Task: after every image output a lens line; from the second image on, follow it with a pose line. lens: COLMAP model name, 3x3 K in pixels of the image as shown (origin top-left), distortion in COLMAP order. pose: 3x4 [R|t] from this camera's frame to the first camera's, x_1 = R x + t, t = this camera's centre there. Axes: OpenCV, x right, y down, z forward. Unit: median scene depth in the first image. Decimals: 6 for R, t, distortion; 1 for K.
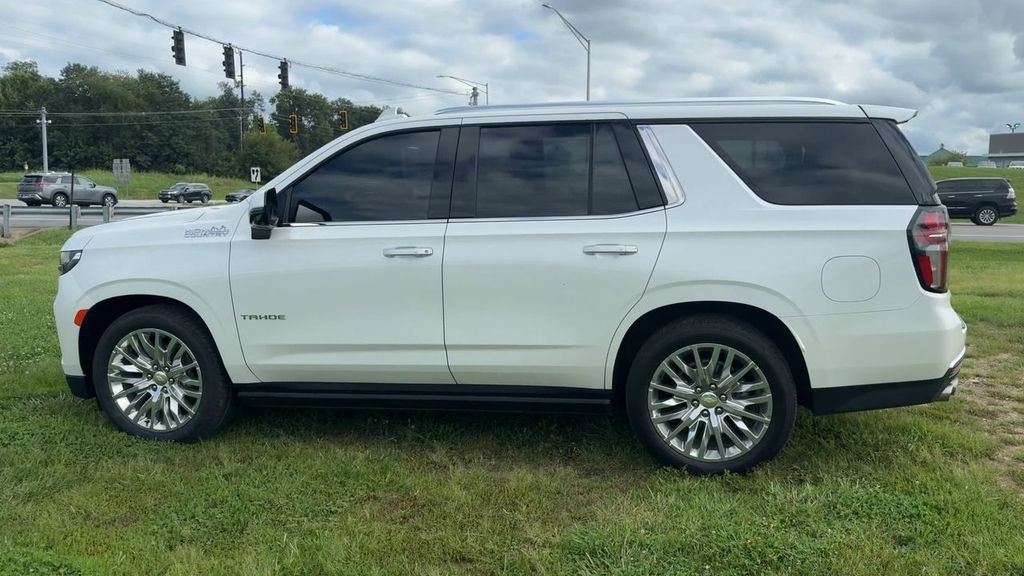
lens RADIAL K [[871.3, 0, 557.2], [0, 871.3, 294.2], [0, 0, 1]] dist [0.104703, -0.167045]
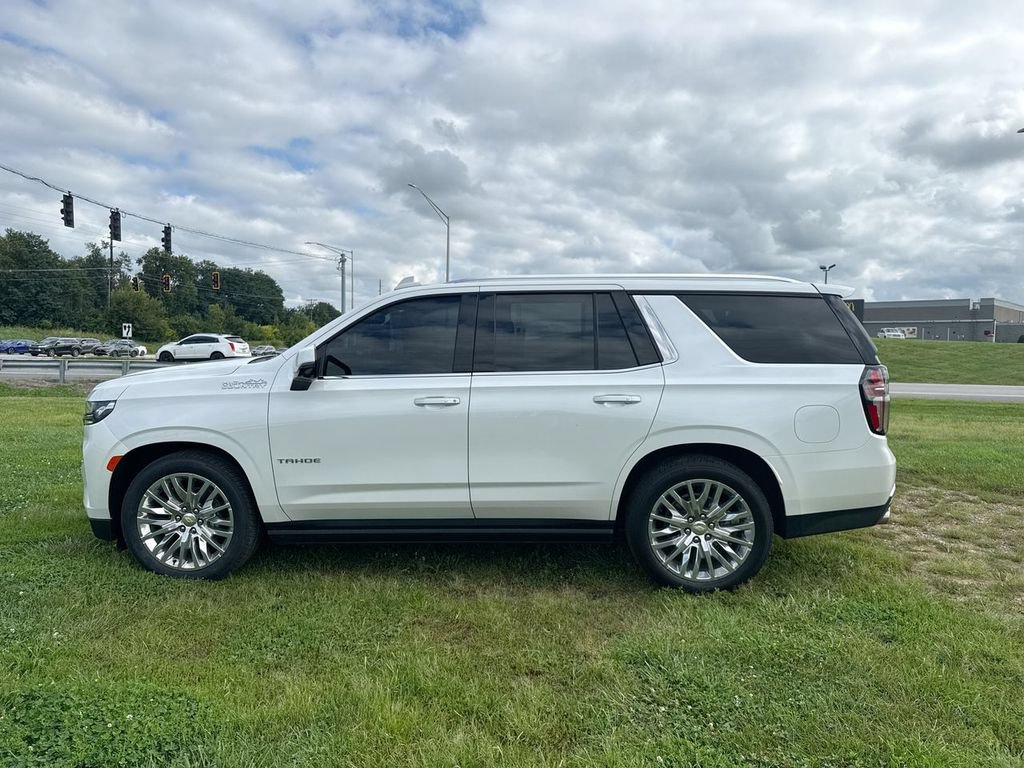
lens RADIAL K [[793.0, 0, 512.0], [0, 793.0, 384.0], [0, 0, 1]] dist [0.024722, -0.006435]
pose [[0.988949, 0.004123, 0.148195, -0.219561], [0.006701, 0.997348, -0.072468, 0.003917], [-0.148101, 0.072661, 0.986299, -0.025335]]
